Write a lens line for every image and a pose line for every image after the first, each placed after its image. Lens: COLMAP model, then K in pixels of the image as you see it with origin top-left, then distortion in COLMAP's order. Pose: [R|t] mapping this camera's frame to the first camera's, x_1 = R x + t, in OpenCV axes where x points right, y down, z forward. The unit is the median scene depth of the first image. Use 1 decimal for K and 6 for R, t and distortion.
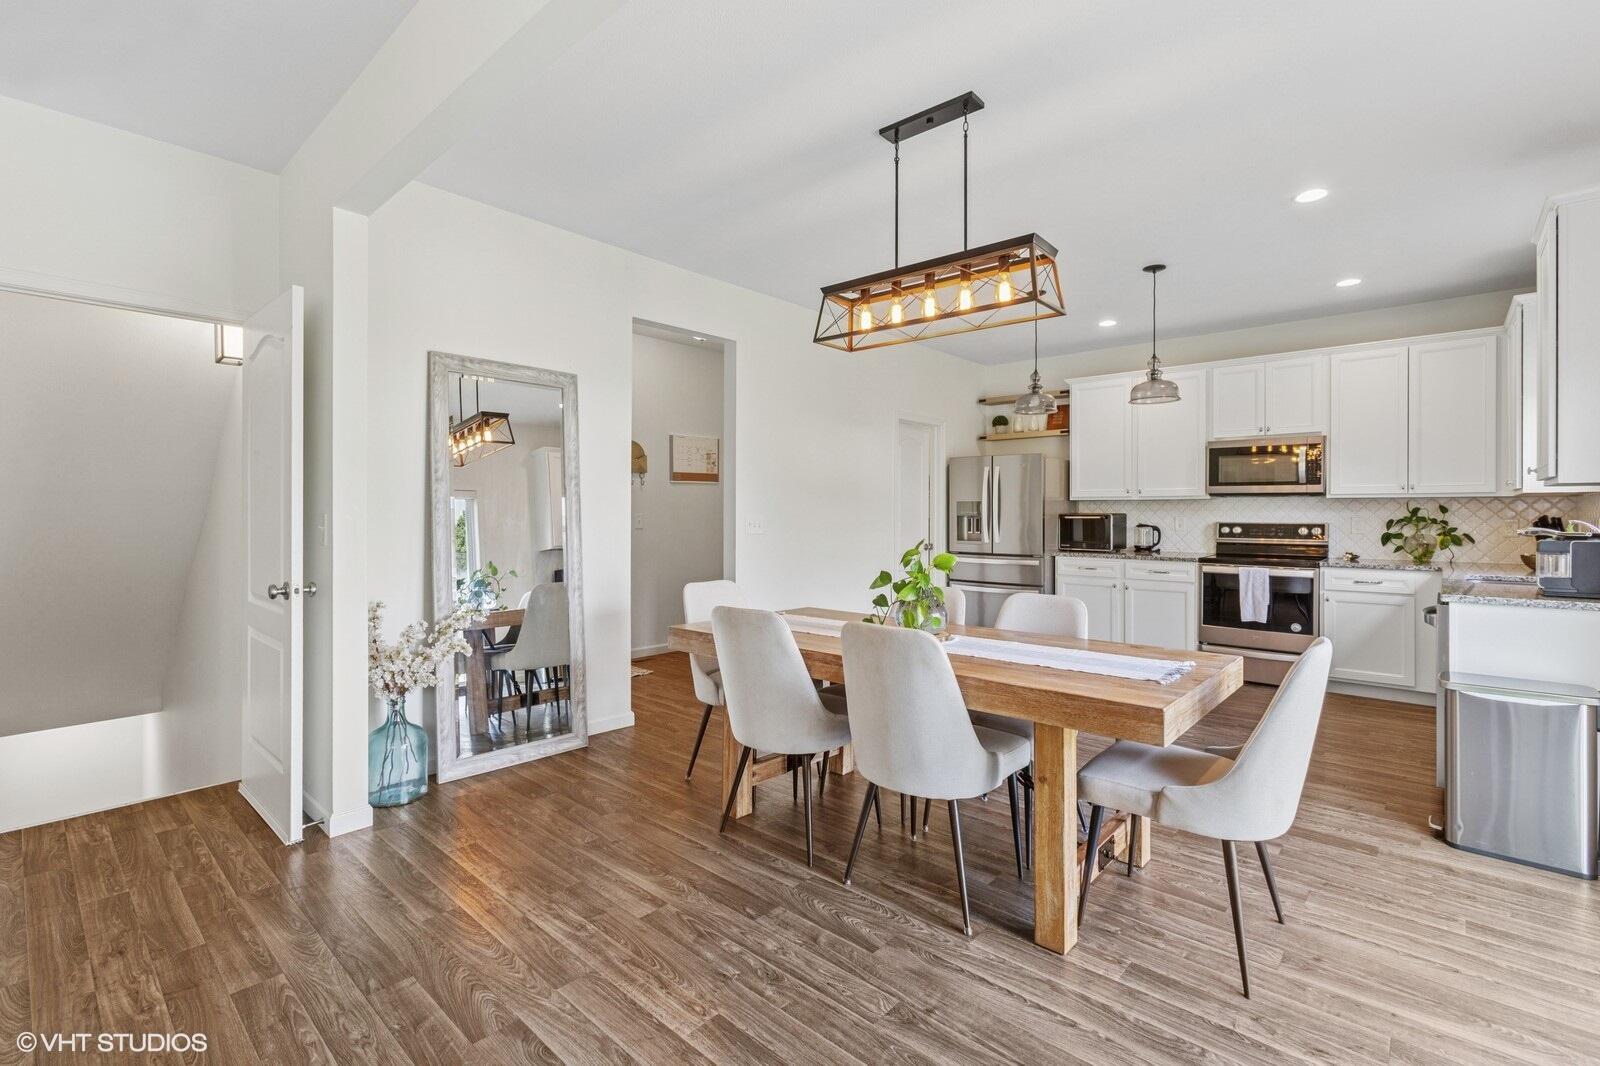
lens RADIAL K [[752.4, 0, 801.9], [0, 752.4, 515.9], [0, 0, 1]] dist [0.000047, 0.016830]
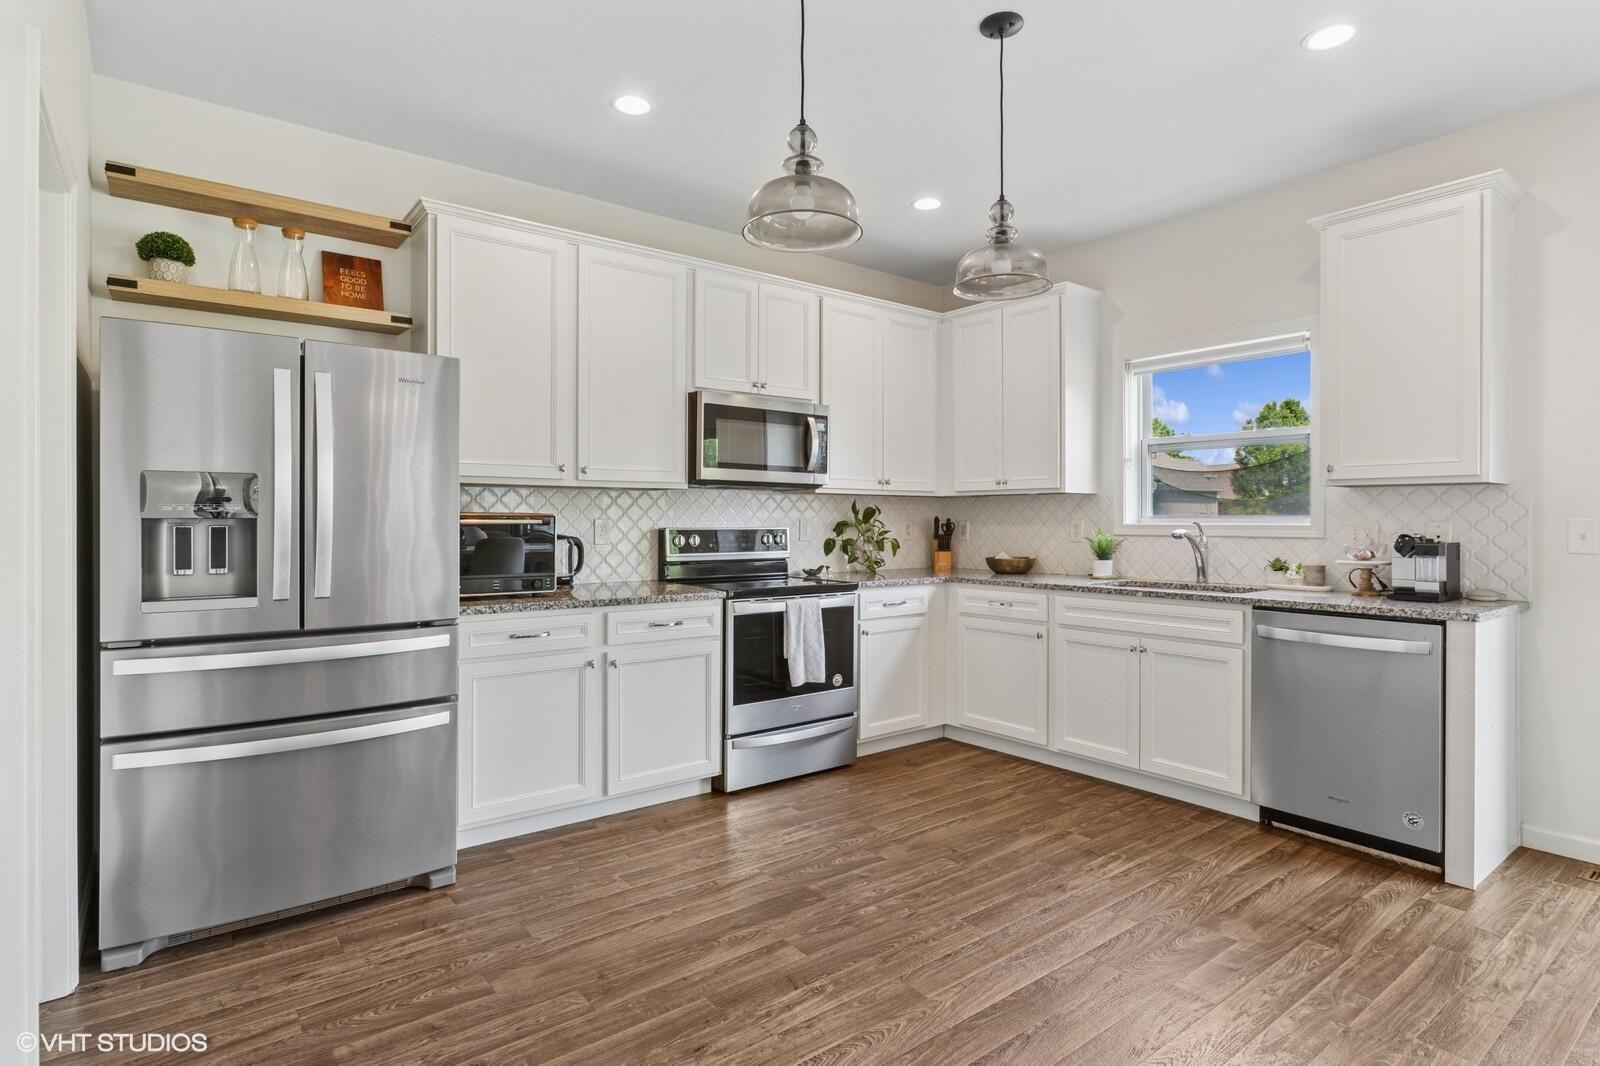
lens RADIAL K [[809.3, 0, 792.1], [0, 809.3, 517.2], [0, 0, 1]] dist [0.001127, 0.000438]
pose [[0.197469, -0.000381, 0.980309, -0.112596], [0.002331, 0.999997, -0.000081, -0.000721], [-0.980306, 0.002301, 0.197469, 1.314338]]
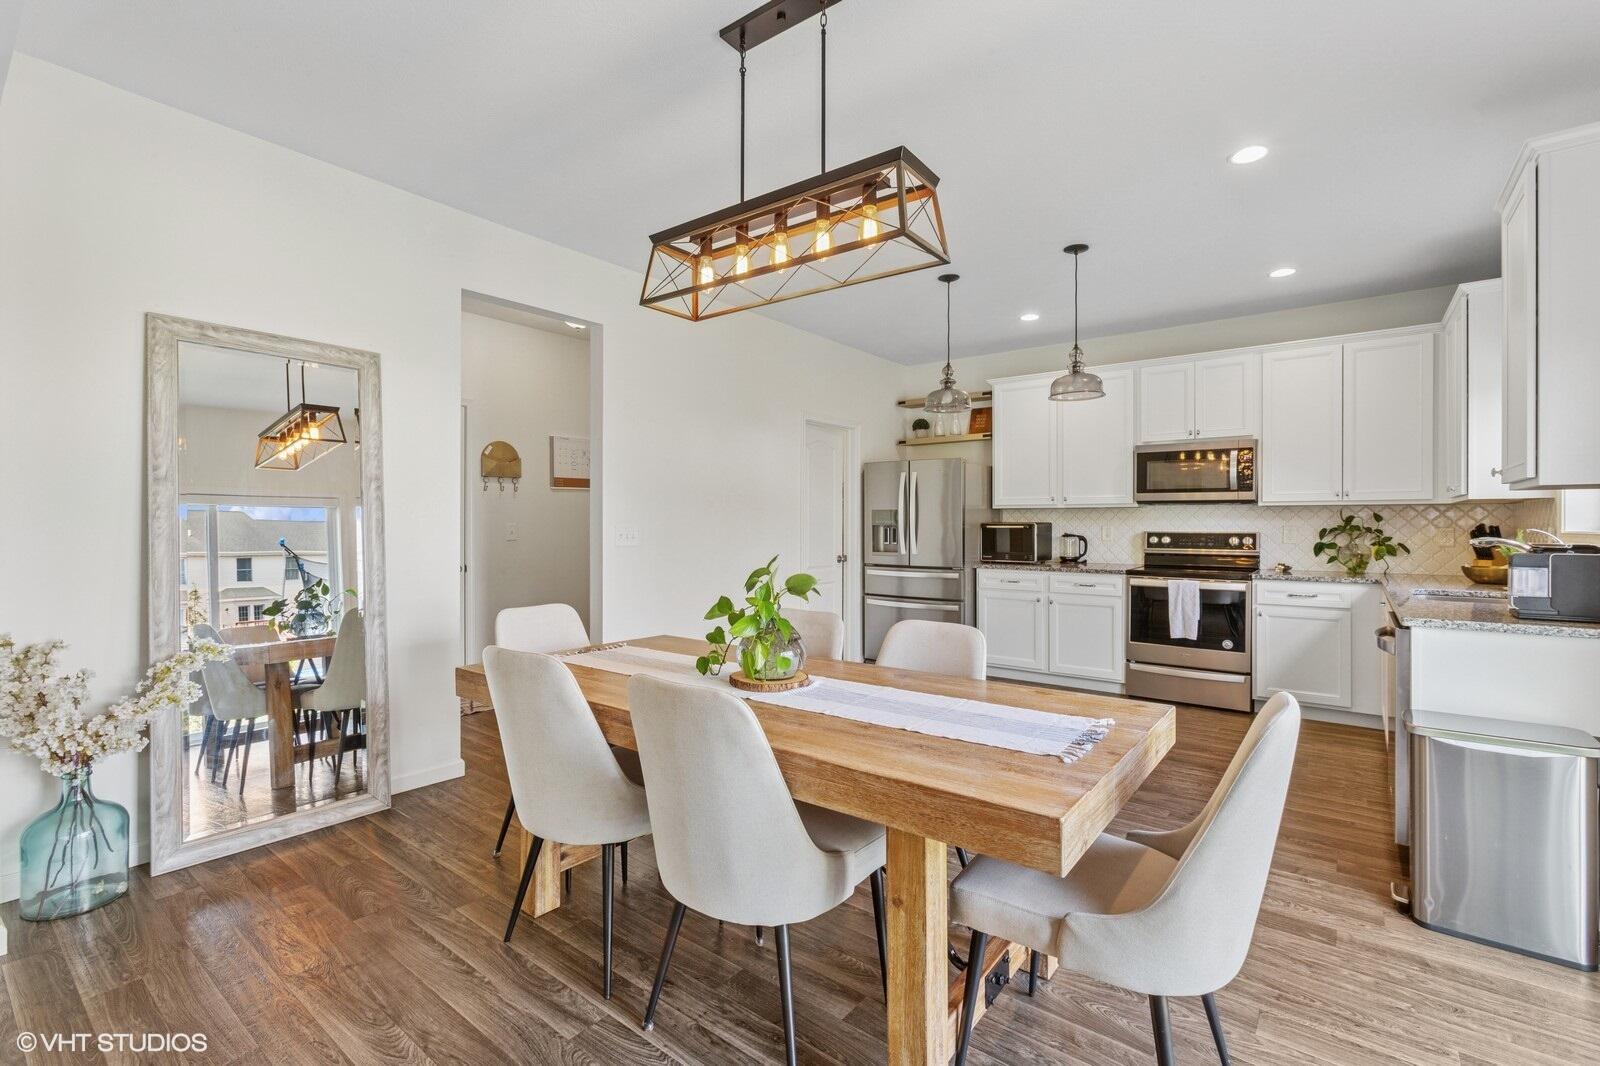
lens RADIAL K [[718.9, 0, 788.1], [0, 718.9, 526.8], [0, 0, 1]] dist [-0.001279, 0.012012]
pose [[0.999160, -0.001827, 0.040930, 0.114585], [0.001773, 0.999997, 0.001365, 0.000454], [-0.040933, -0.001291, 0.999161, 0.202509]]
